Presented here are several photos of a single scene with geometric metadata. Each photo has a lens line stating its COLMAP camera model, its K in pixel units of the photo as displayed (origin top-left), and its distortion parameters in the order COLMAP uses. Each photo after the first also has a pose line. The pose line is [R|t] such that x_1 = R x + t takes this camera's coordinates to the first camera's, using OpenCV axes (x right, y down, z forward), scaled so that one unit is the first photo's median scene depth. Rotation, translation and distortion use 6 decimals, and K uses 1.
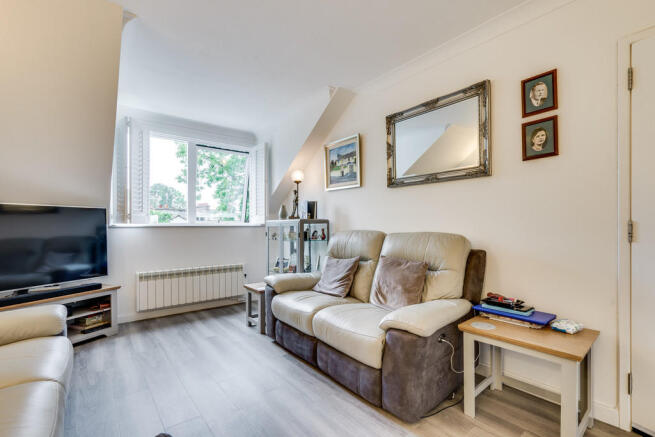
lens RADIAL K [[300.0, 0, 327.3], [0, 300.0, 225.3], [0, 0, 1]] dist [-0.003407, -0.000013]
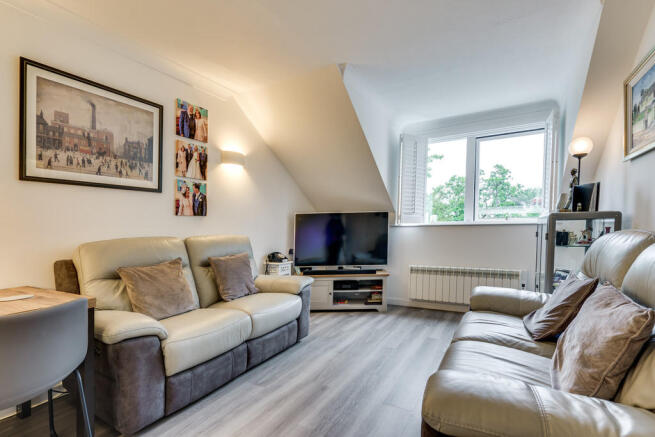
lens RADIAL K [[300.0, 0, 327.3], [0, 300.0, 225.3], [0, 0, 1]] dist [-0.003407, -0.000013]
pose [[0.367951, -0.008248, -0.929808, 0.341227], [0.018117, 0.999834, -0.001700, -0.001668], [0.929668, -0.016220, 0.368040, 0.281648]]
